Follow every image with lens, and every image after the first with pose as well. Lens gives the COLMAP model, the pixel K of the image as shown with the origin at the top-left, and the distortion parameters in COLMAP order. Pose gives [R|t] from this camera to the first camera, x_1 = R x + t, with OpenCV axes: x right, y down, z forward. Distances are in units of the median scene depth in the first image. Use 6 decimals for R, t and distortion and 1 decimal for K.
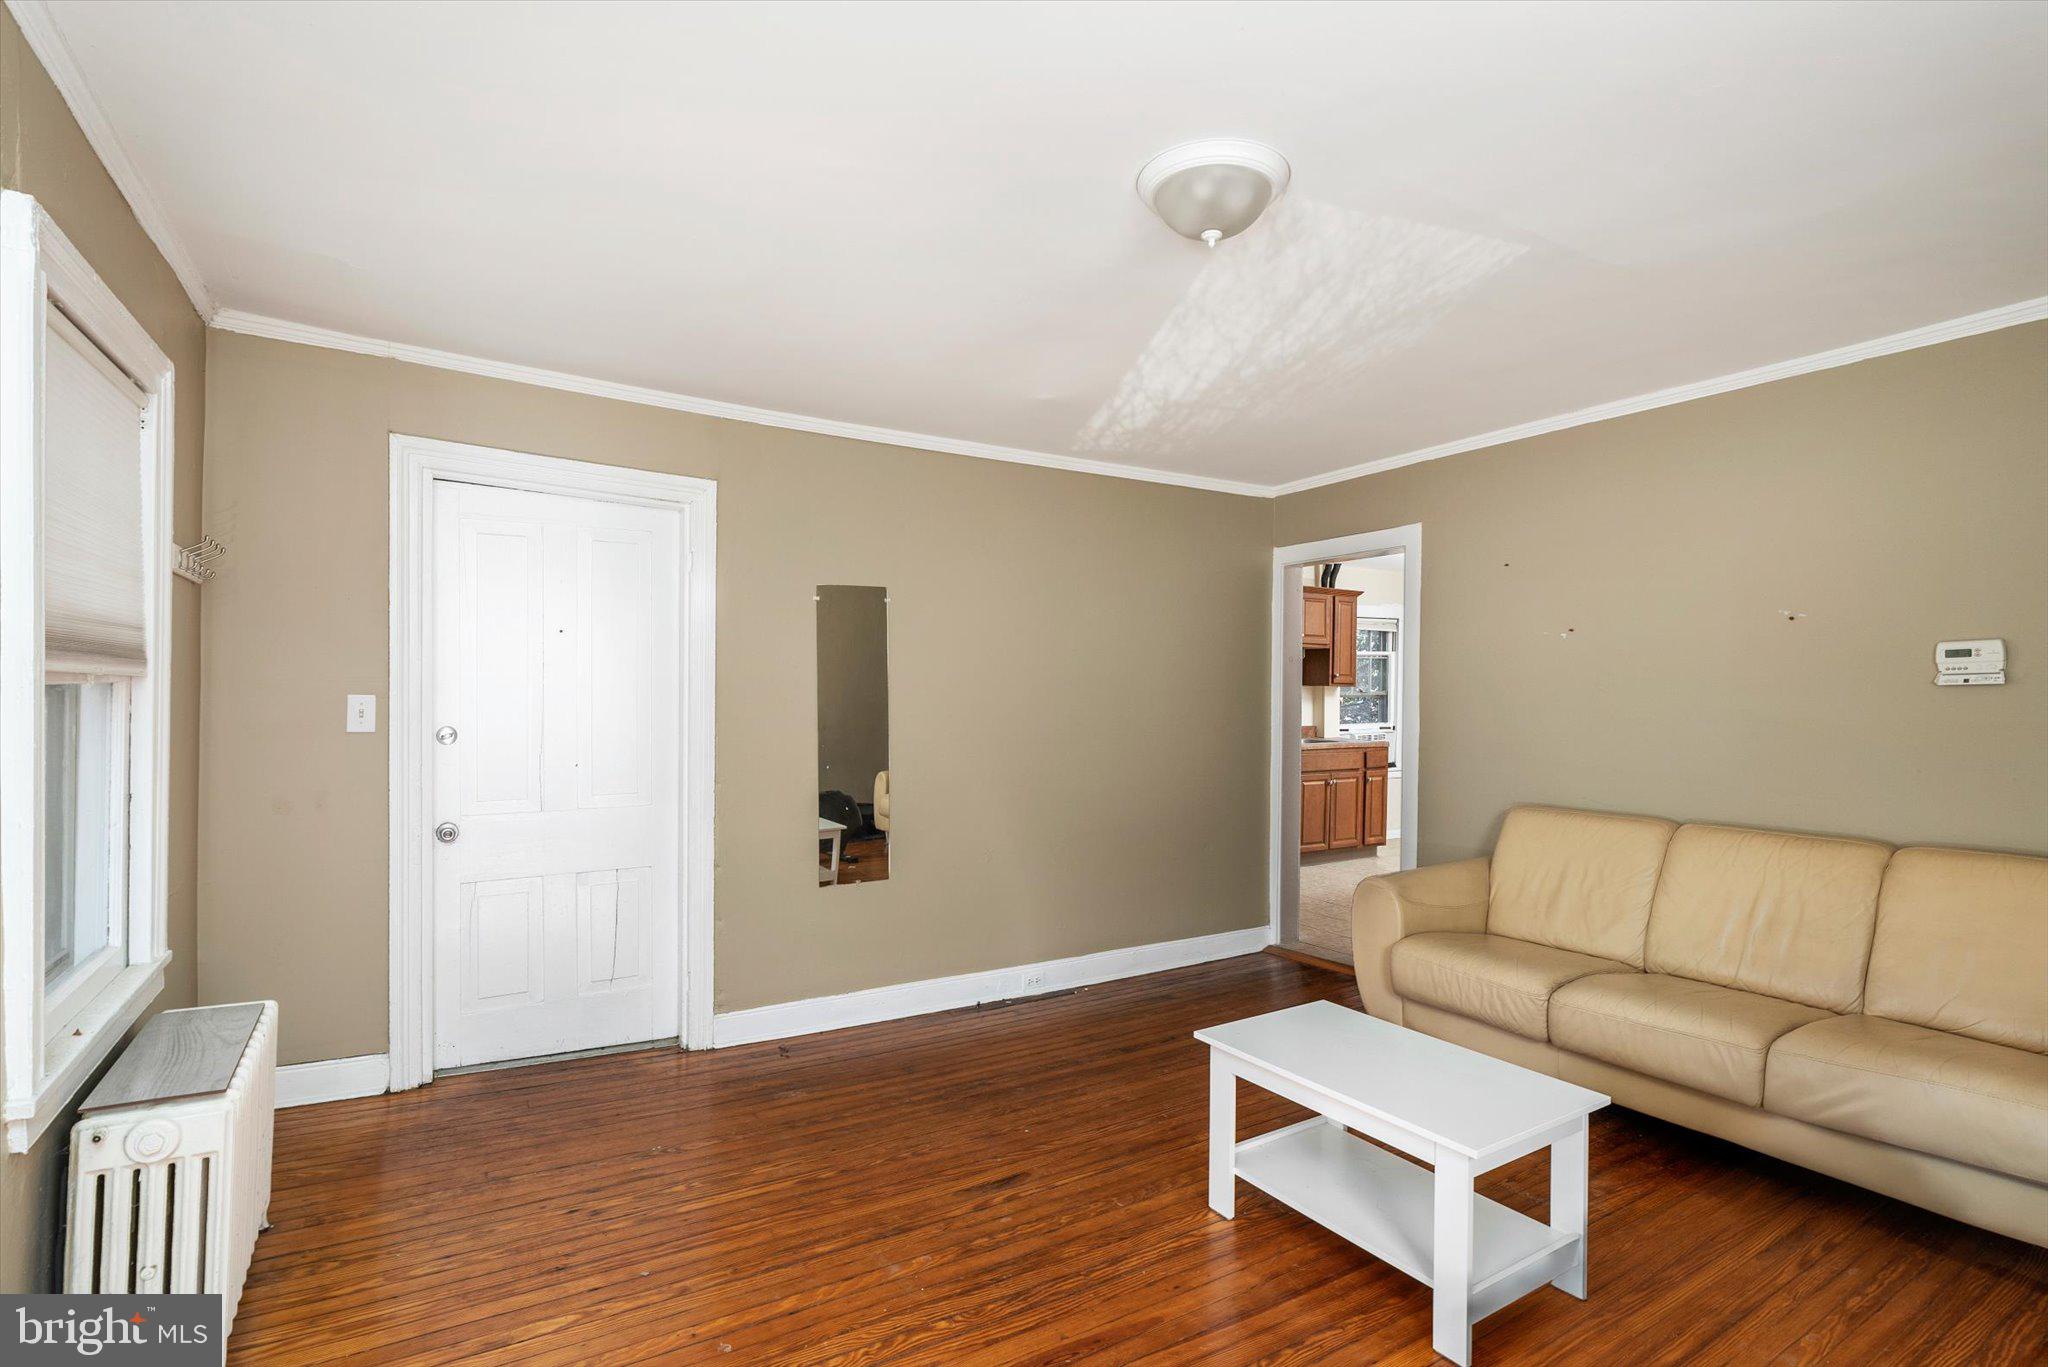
lens RADIAL K [[1004.5, 0, 1025.7], [0, 1004.5, 675.7], [0, 0, 1]] dist [-0.002414, -0.000288]
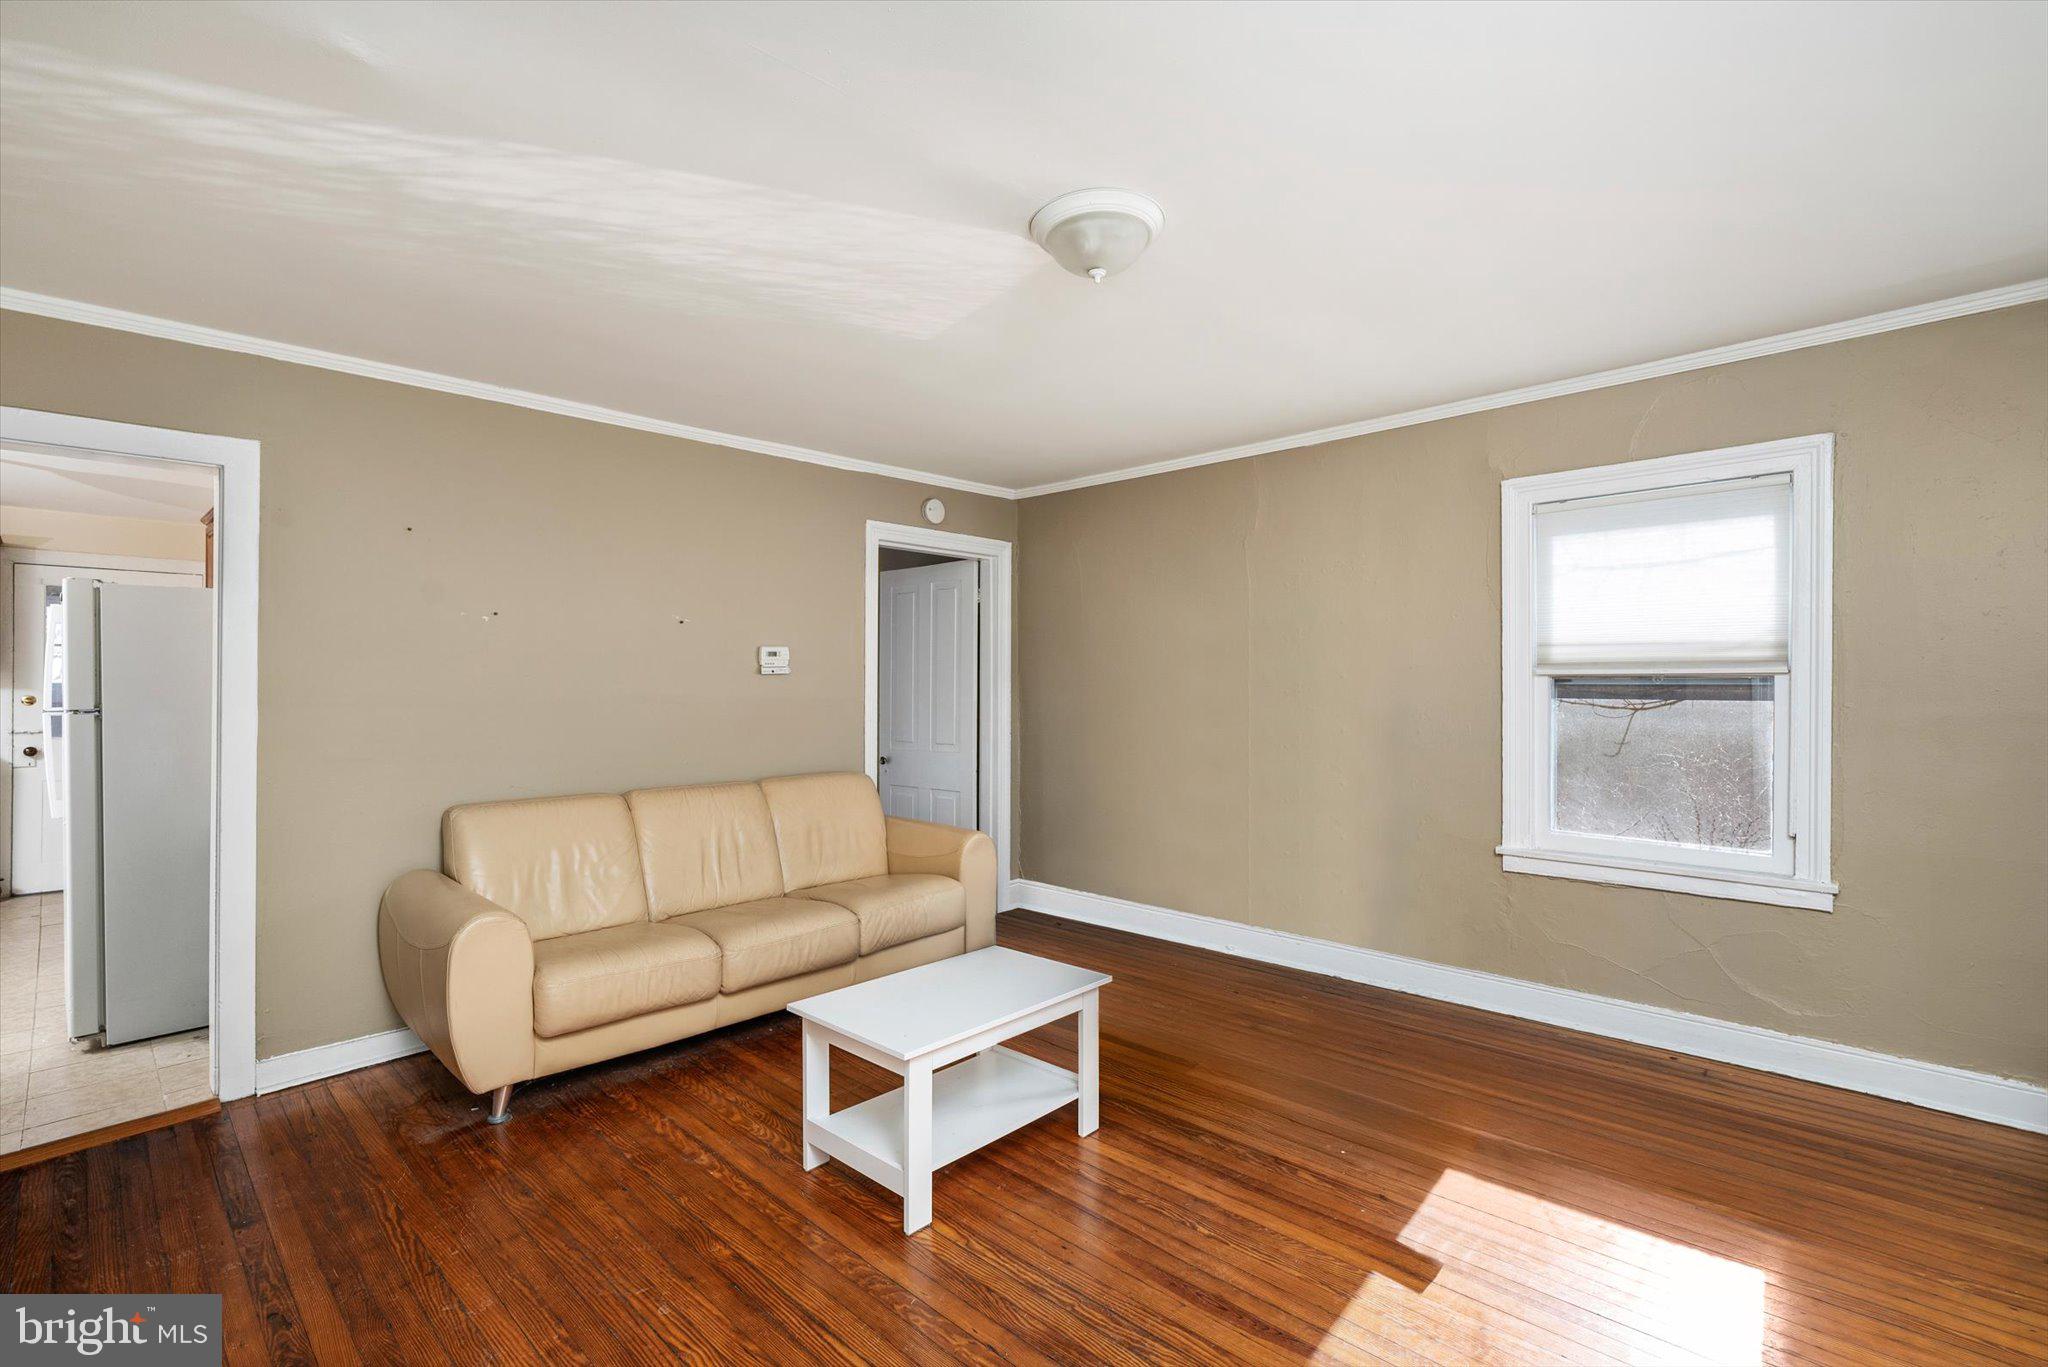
lens RADIAL K [[934.0, 0, 1024.0], [0, 934.0, 683.5], [0, 0, 1]] dist [0.000310, 0.000312]
pose [[-0.255153, -0.003609, 0.966894, -0.586928], [-0.011402, 0.999935, 0.000724, 0.018183], [-0.966834, -0.010840, -0.255177, 0.980166]]
